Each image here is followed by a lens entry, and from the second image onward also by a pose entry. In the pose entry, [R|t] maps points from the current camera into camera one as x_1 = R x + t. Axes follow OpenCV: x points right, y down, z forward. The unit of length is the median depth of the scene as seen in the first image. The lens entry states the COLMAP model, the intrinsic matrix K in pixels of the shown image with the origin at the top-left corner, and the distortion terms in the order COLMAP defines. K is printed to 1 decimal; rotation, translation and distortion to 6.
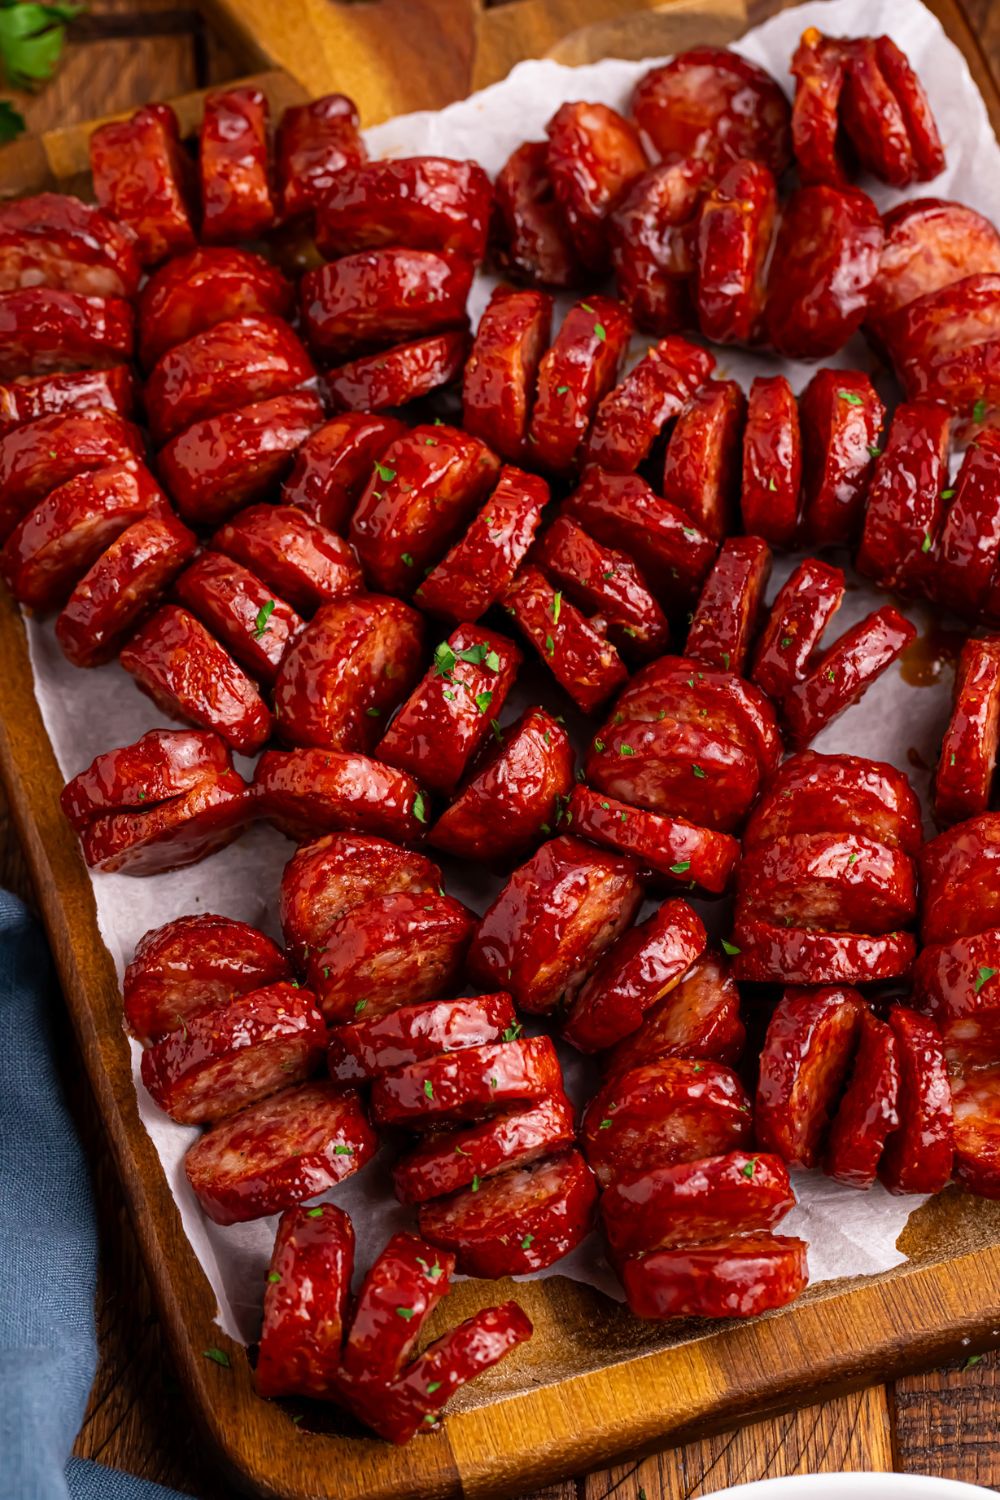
lens RADIAL K [[5220.4, 0, 500.0], [0, 5220.4, 750.0], [0, 0, 1]] dist [-0.143841, -2.909329]
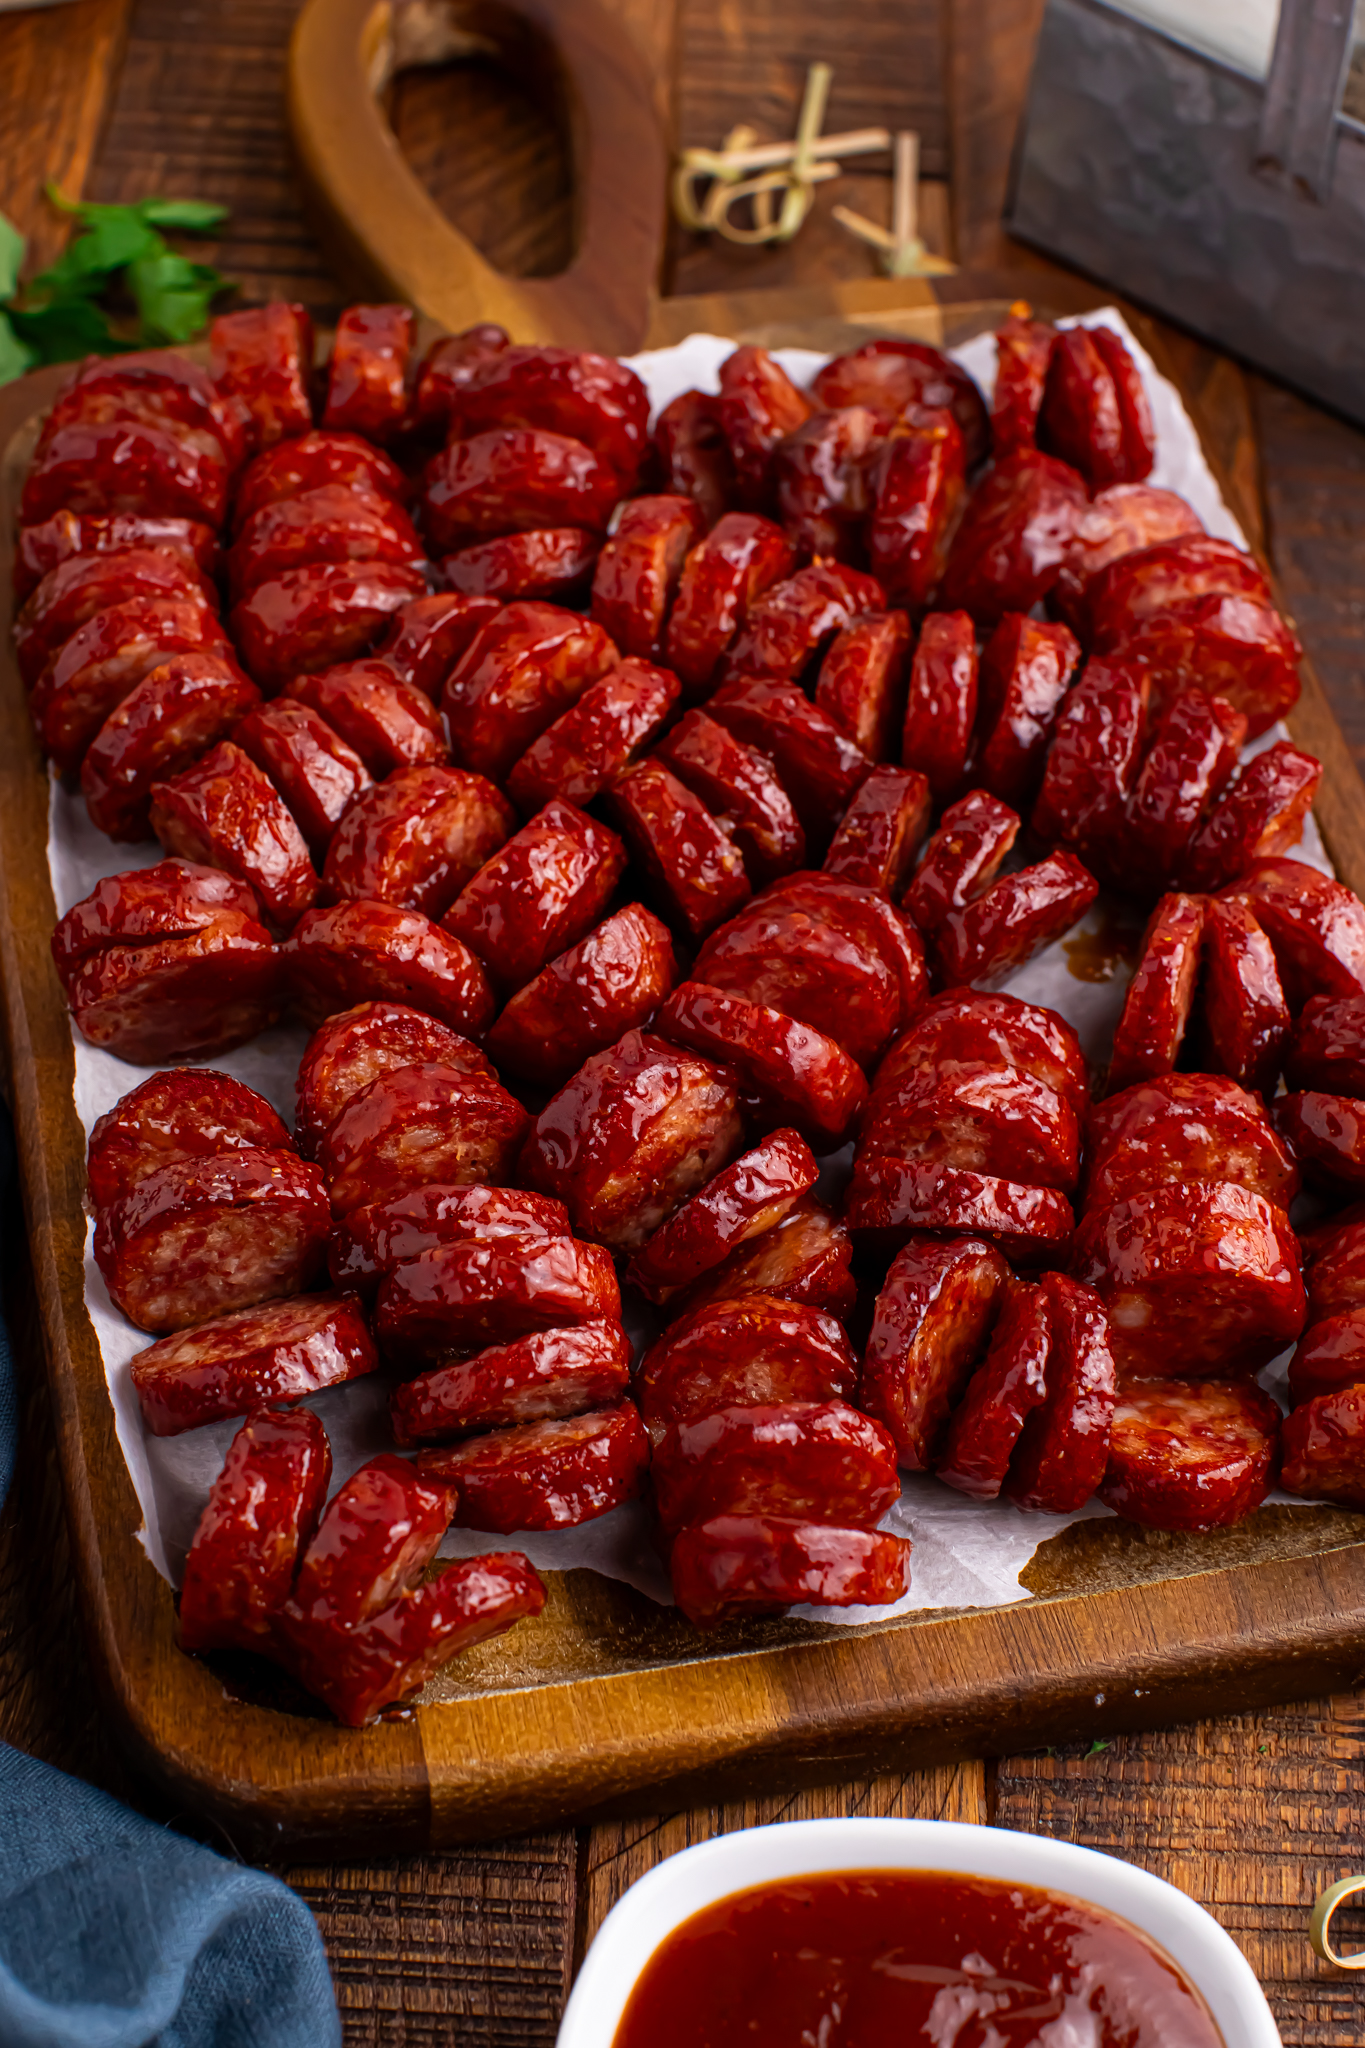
lens RADIAL K [[3688.9, 0, 758.3], [0, 3688.9, 1023.2], [0, 0, 1]] dist [-0.326552, 0.053608]
pose [[0.992228, 0.119944, 0.033119, 0.008847], [-0.107140, 0.958881, -0.262809, 0.163033], [-0.063280, 0.257218, 0.964279, 0.448318]]
